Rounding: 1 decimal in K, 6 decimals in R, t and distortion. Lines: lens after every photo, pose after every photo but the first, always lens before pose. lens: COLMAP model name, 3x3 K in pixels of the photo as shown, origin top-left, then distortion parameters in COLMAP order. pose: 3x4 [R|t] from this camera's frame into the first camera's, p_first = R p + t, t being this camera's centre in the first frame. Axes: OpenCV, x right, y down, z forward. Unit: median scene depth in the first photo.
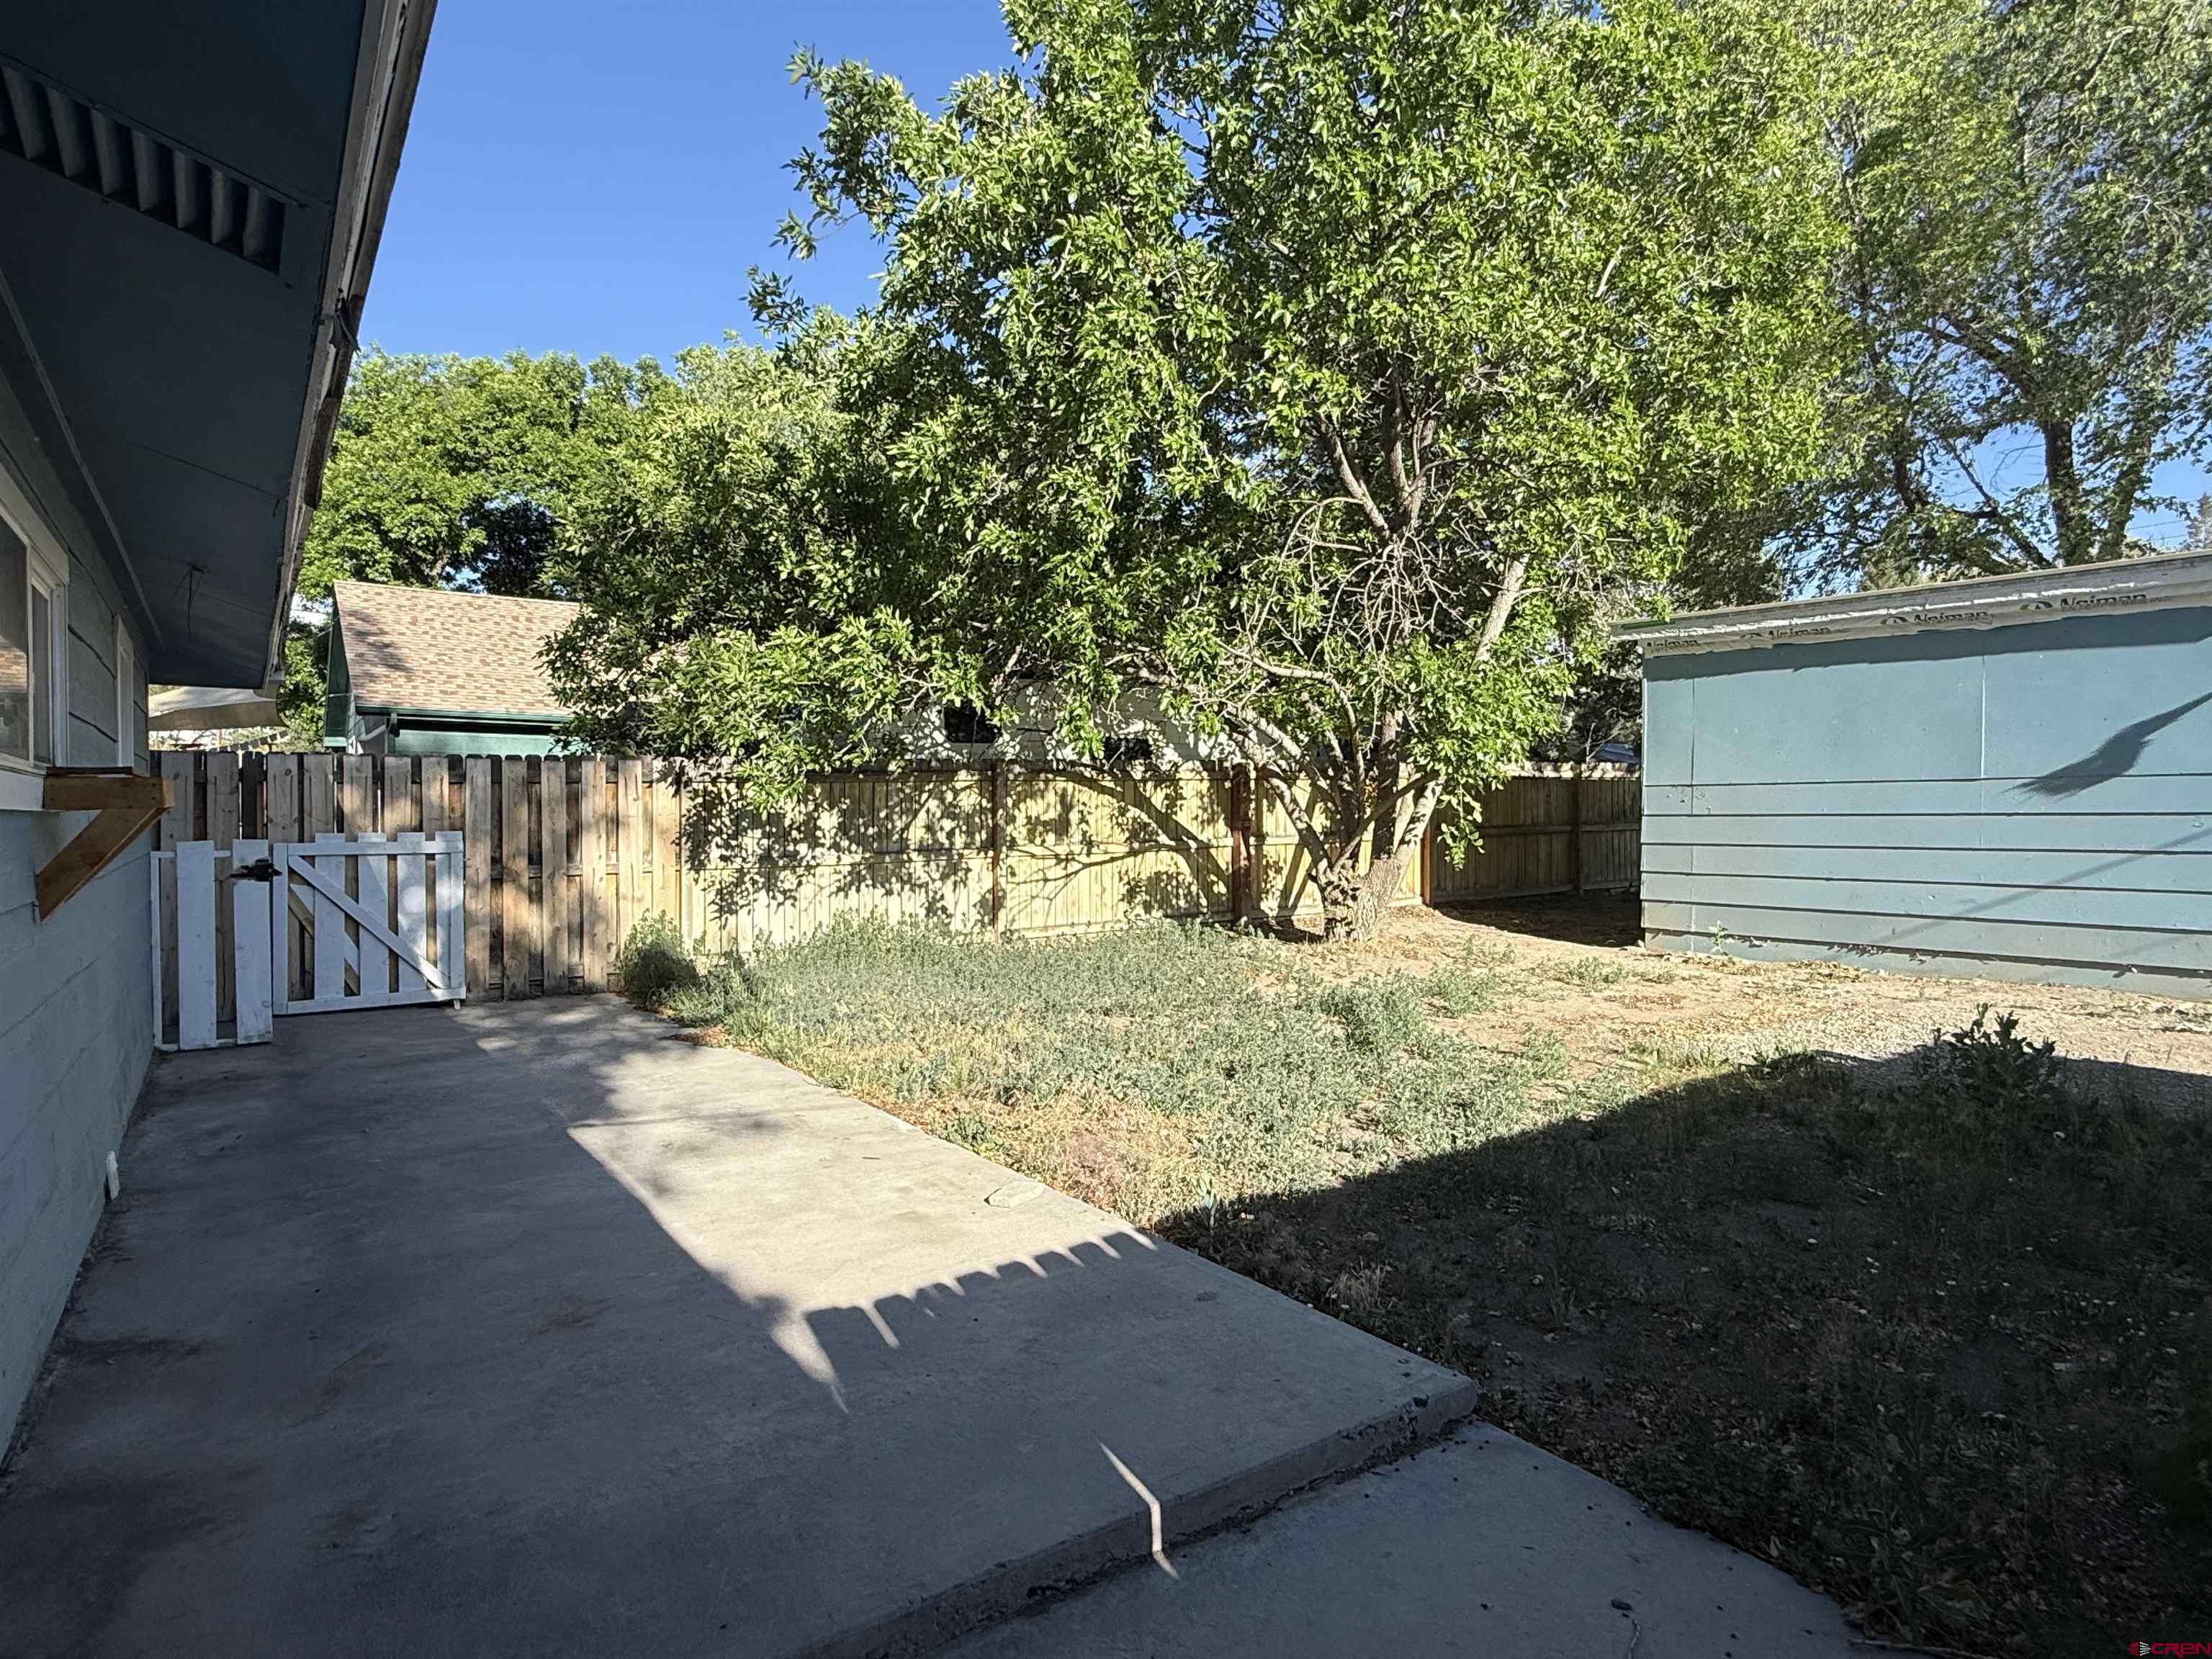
lens RADIAL K [[1277.4, 0, 1105.2], [0, 1277.4, 833.1], [0, 0, 1]] dist [0.001936, -0.001938]
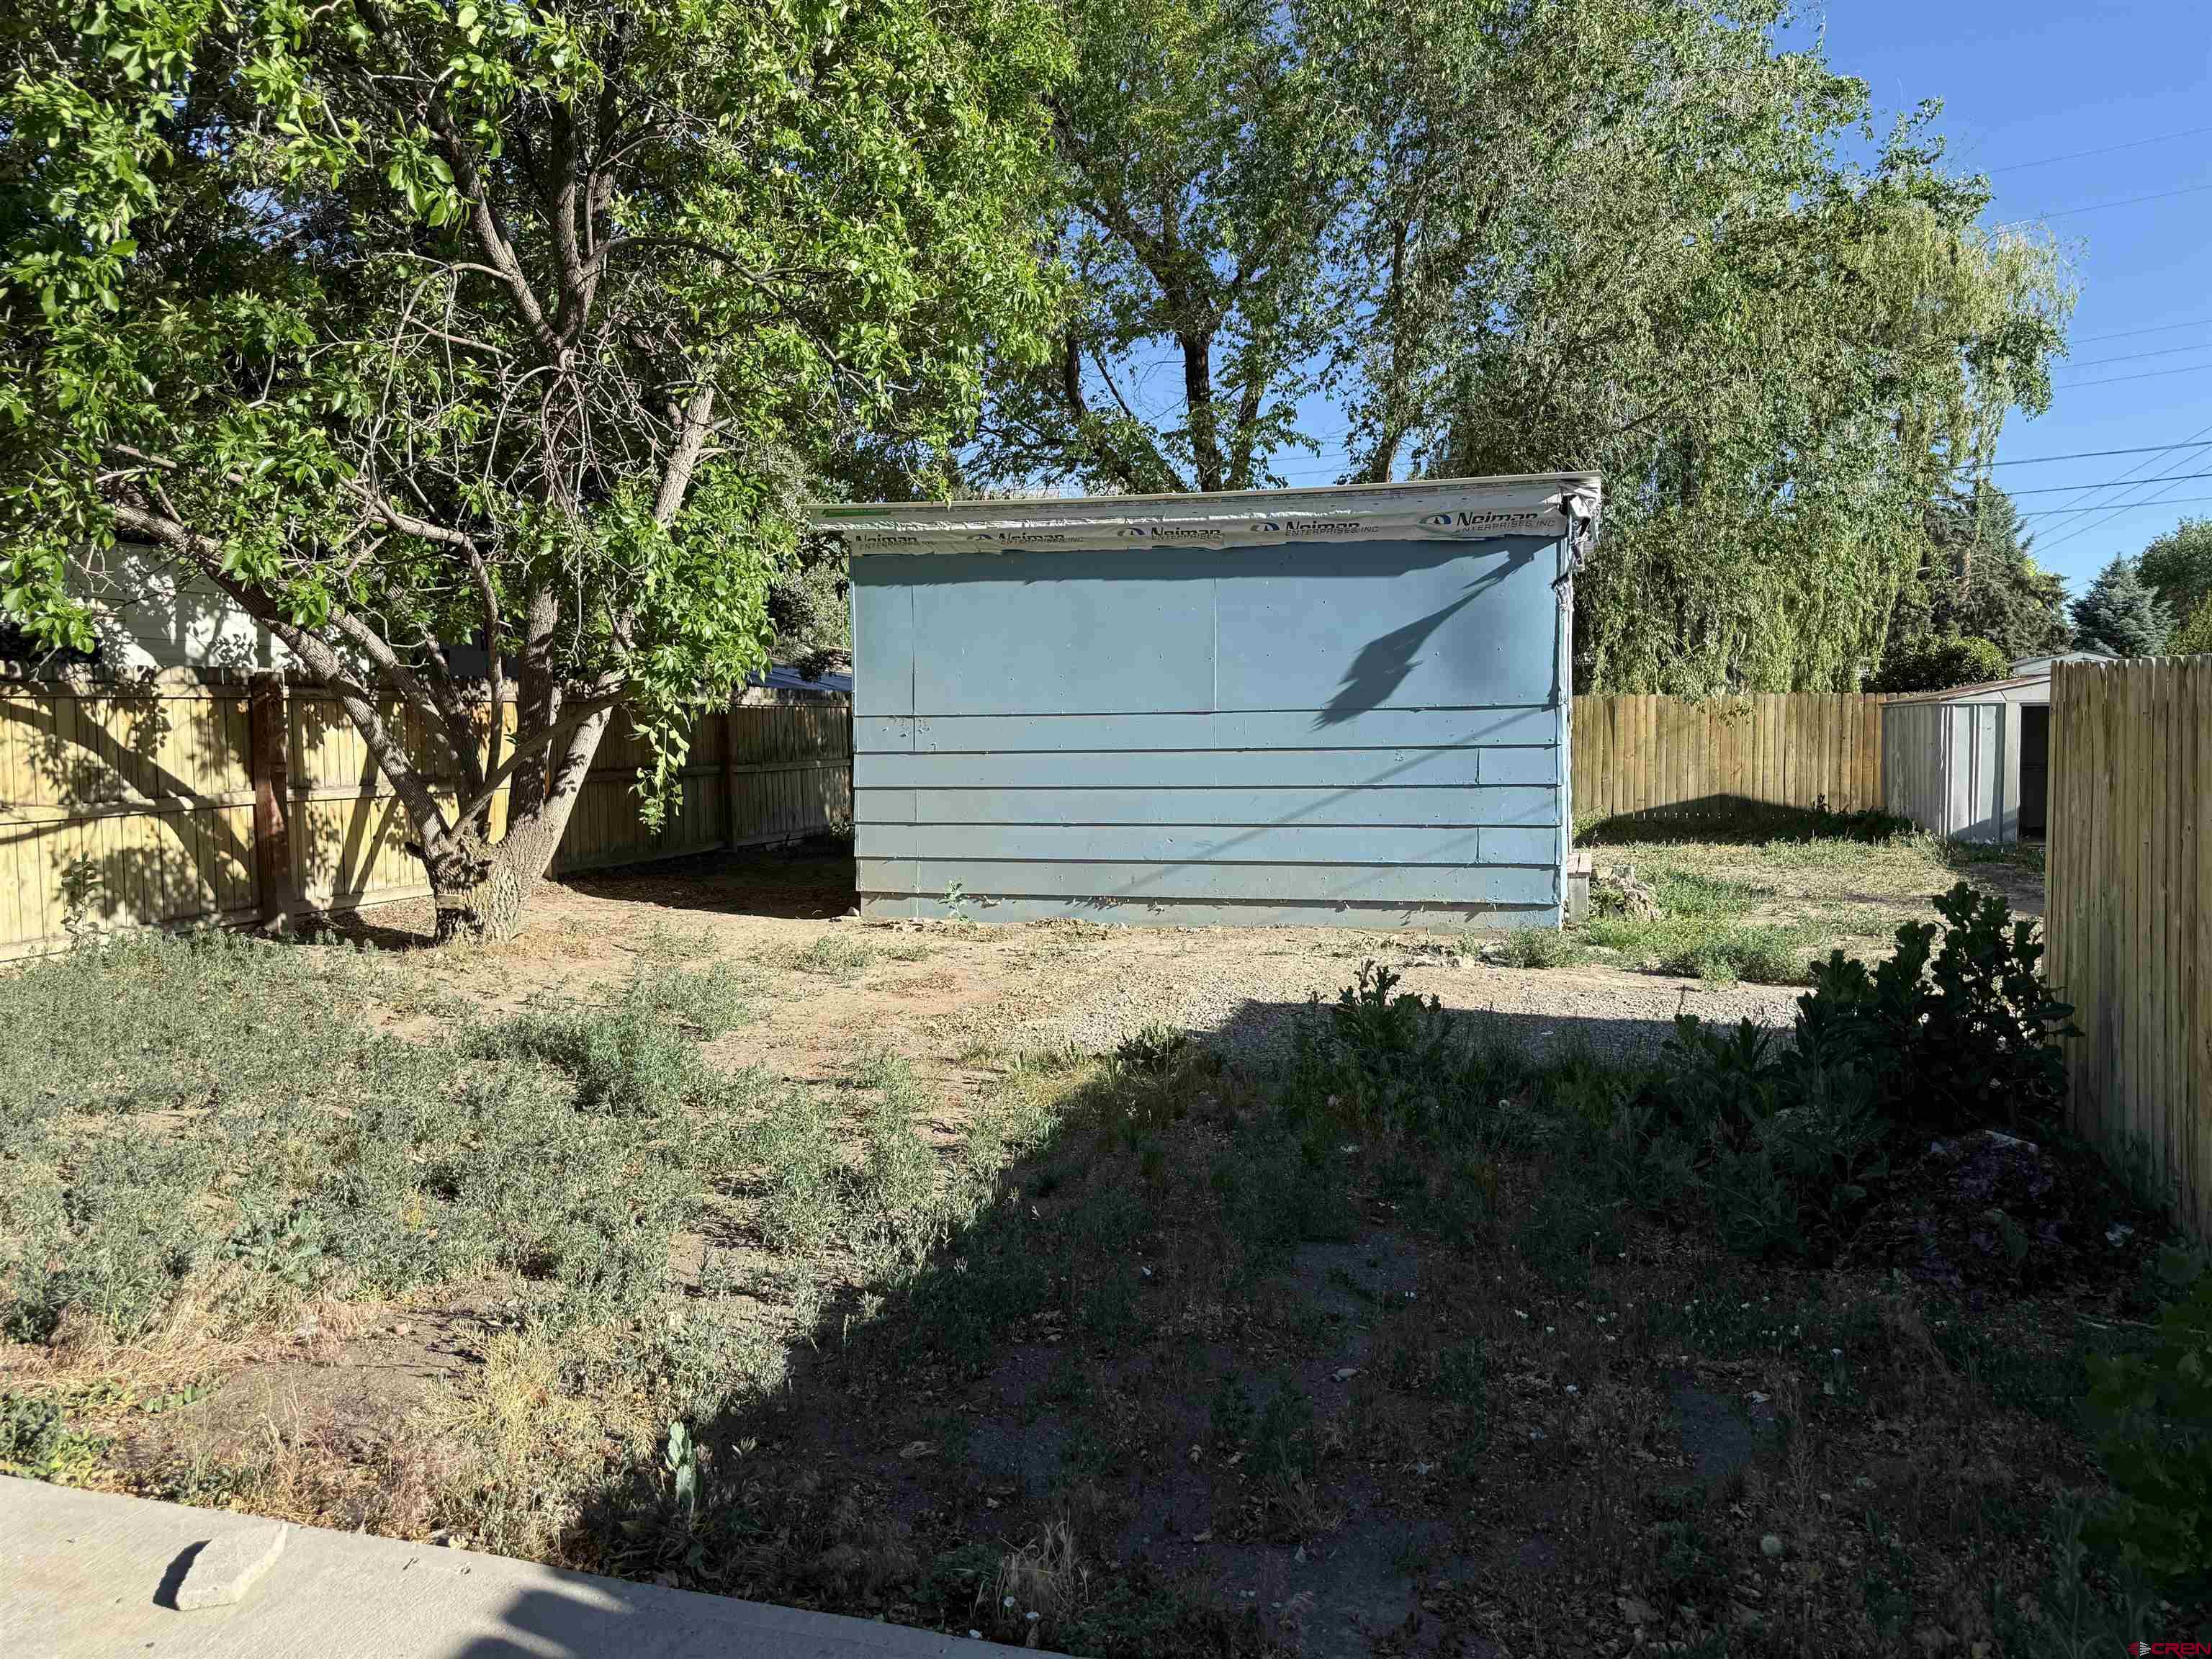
lens RADIAL K [[1533.5, 0, 1100.6], [0, 1533.5, 838.2], [0, 0, 1]] dist [0.157107, -0.262772]
pose [[0.776566, -0.040891, 0.628707, -0.070644], [0.014688, 0.998795, 0.046820, -0.003223], [-0.629864, -0.027125, 0.776232, 0.145954]]
